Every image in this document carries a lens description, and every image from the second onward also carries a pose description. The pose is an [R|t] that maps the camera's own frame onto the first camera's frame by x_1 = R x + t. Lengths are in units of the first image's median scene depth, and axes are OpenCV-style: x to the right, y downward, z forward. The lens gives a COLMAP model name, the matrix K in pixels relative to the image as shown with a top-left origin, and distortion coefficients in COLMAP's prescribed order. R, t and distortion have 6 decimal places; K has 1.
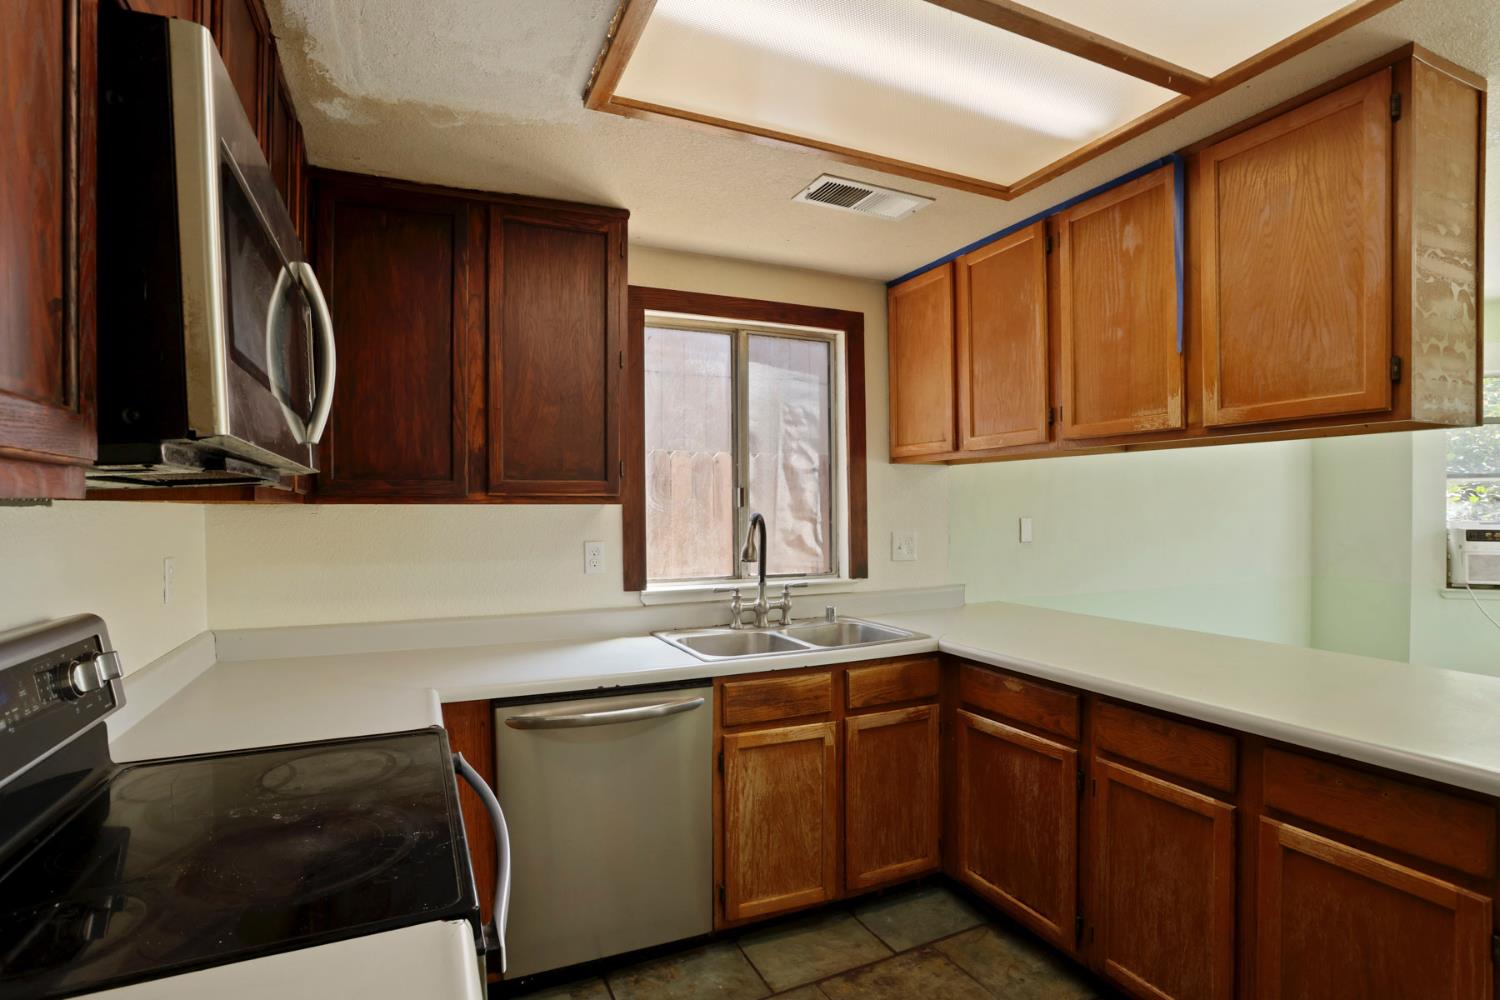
lens RADIAL K [[735.2, 0, 733.9], [0, 735.2, 514.8], [0, 0, 1]] dist [-0.073599, 0.031367]
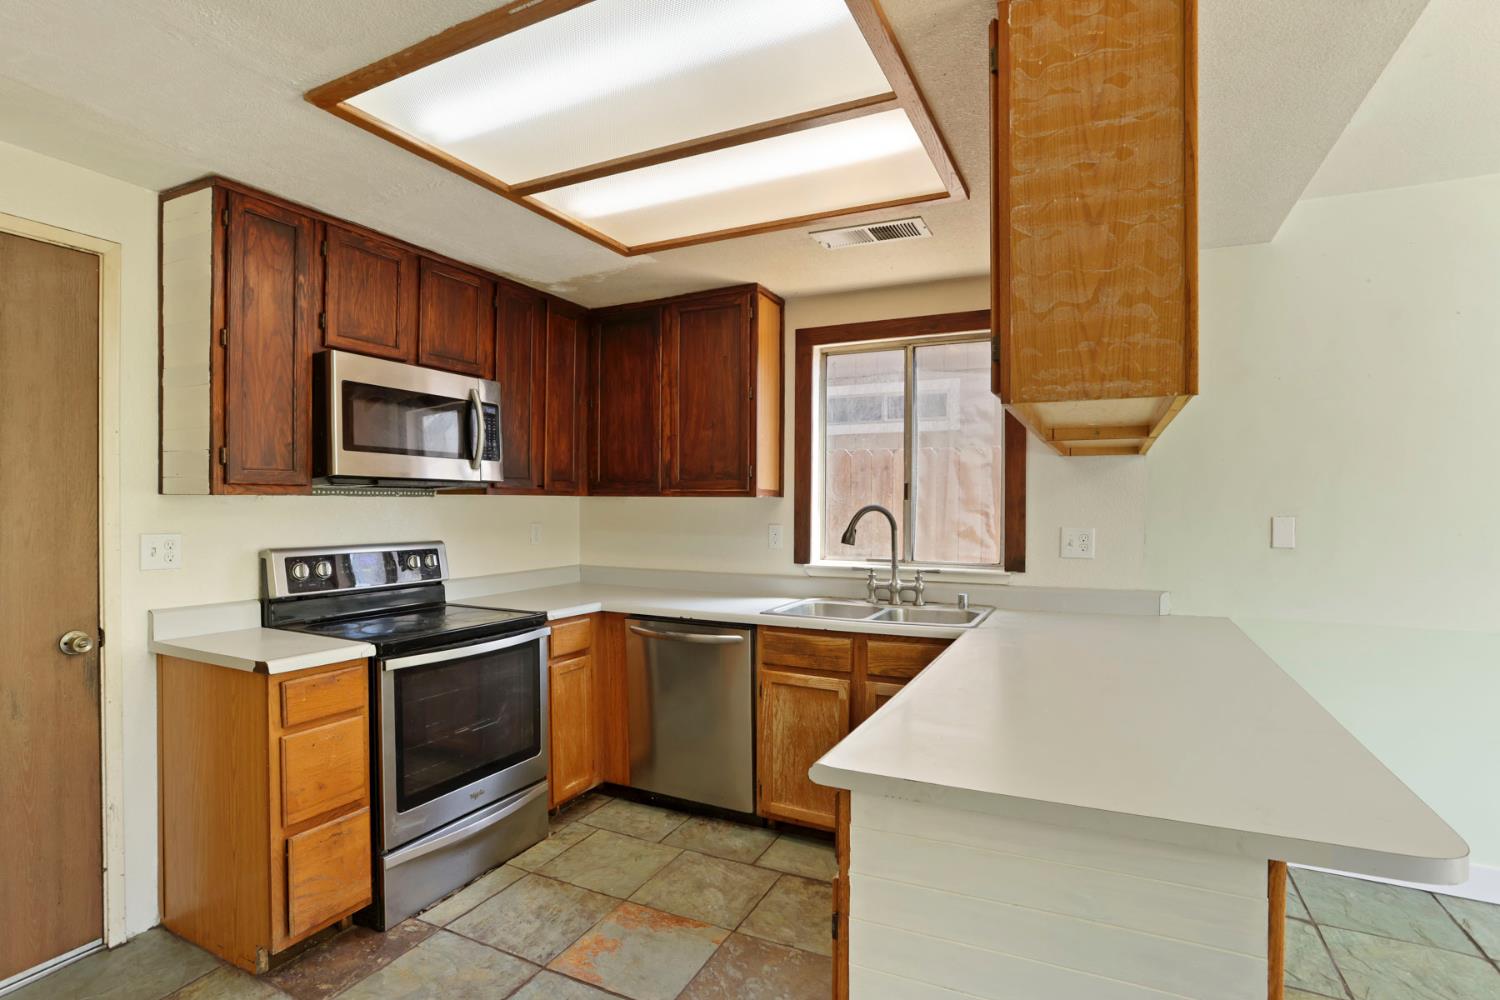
lens RADIAL K [[735.1, 0, 741.1], [0, 735.1, 499.6], [0, 0, 1]] dist [-0.077637, 0.030540]
pose [[0.641033, 0.007593, -0.767476, 0.916105], [-0.013960, 0.999901, -0.001767, -0.006885], [0.767387, 0.011847, 0.641075, 0.096336]]
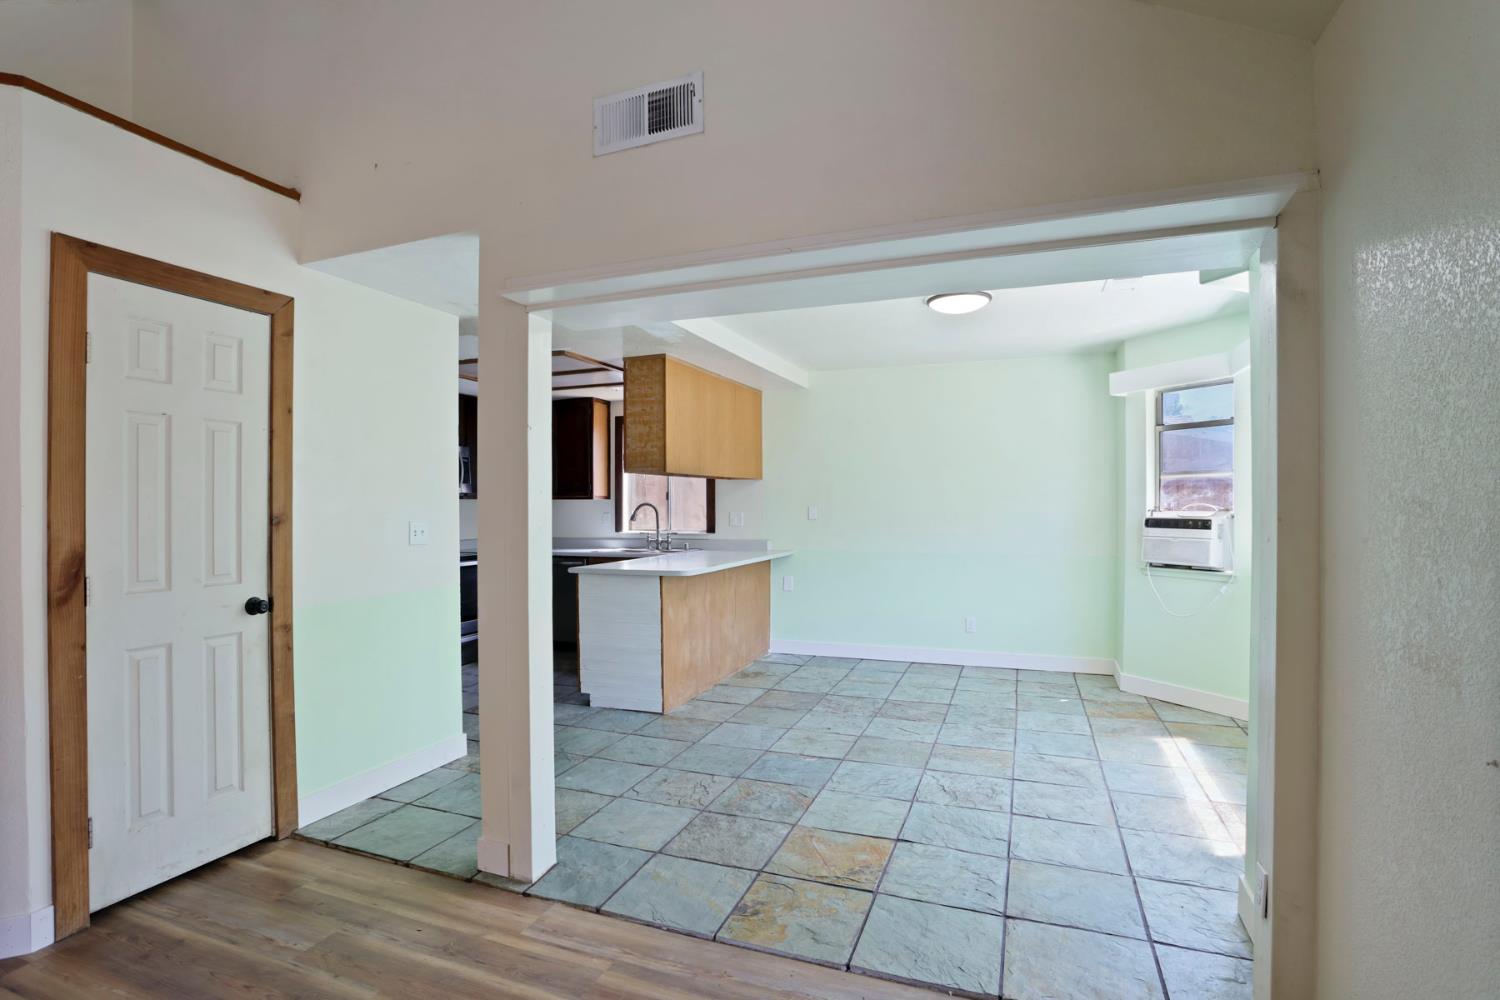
lens RADIAL K [[735.1, 0, 741.1], [0, 735.1, 499.6], [0, 0, 1]] dist [-0.077637, 0.030540]
pose [[0.711119, -0.000445, -0.703072, 2.341413], [-0.006857, 0.999948, -0.007569, 0.004975], [0.703038, 0.010203, 0.711079, -0.651227]]
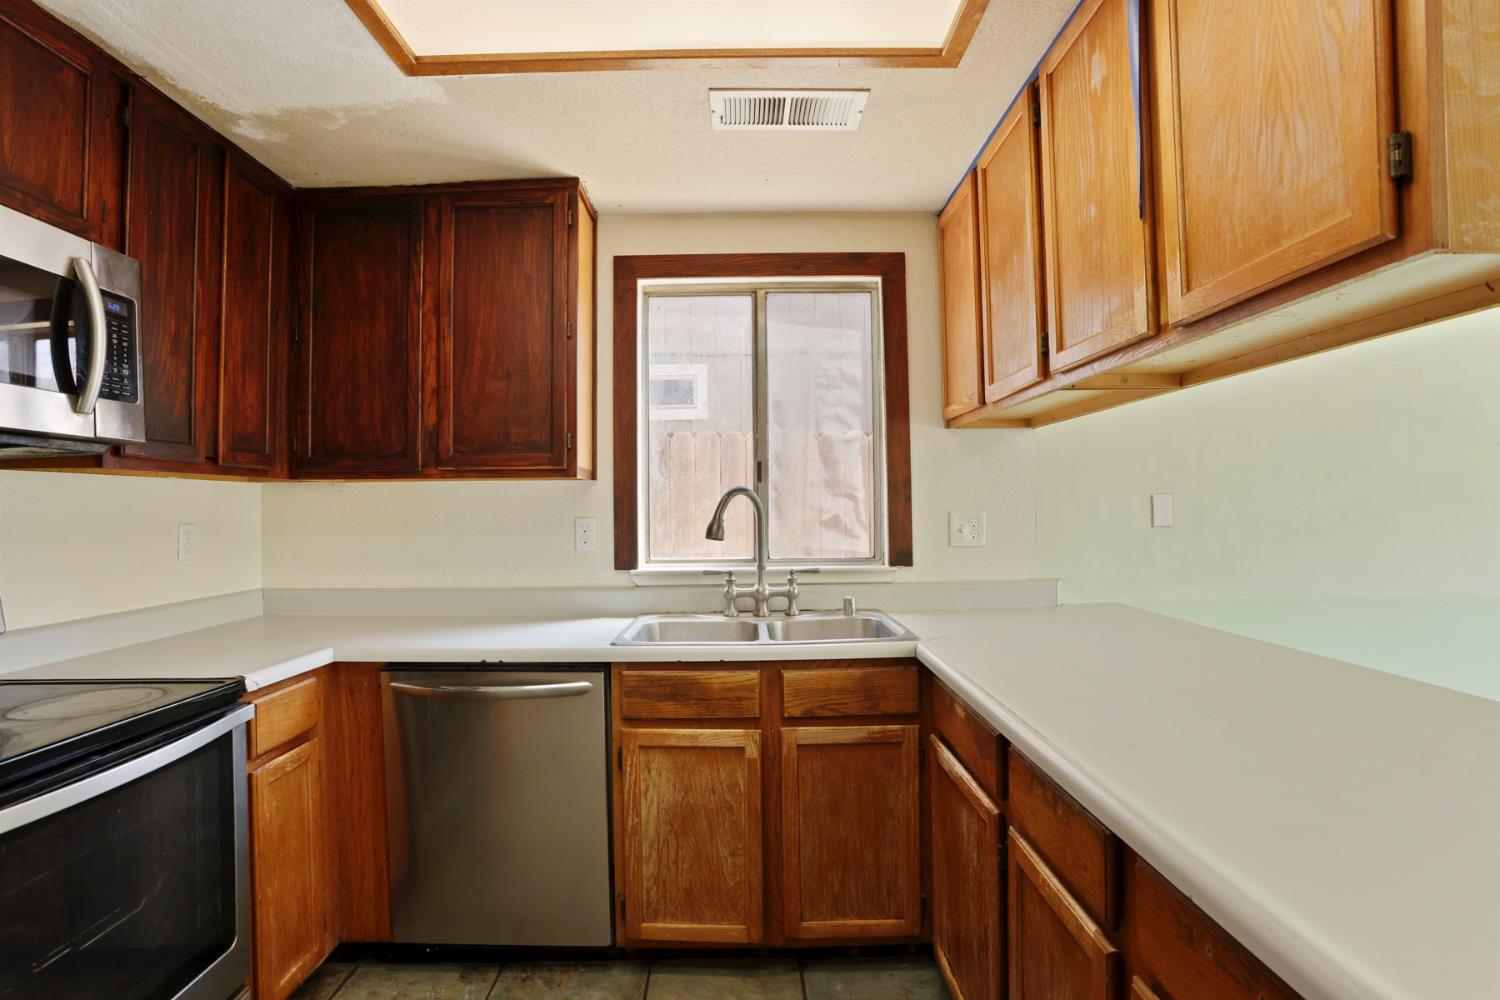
lens RADIAL K [[724.0, 0, 733.9], [0, 724.0, 490.3], [0, 0, 1]] dist [-0.069399, 0.029767]
pose [[0.912580, -0.012948, -0.408693, 0.442045], [0.001535, 0.999600, -0.028243, 0.030262], [0.408895, 0.025147, 0.912235, 0.222211]]
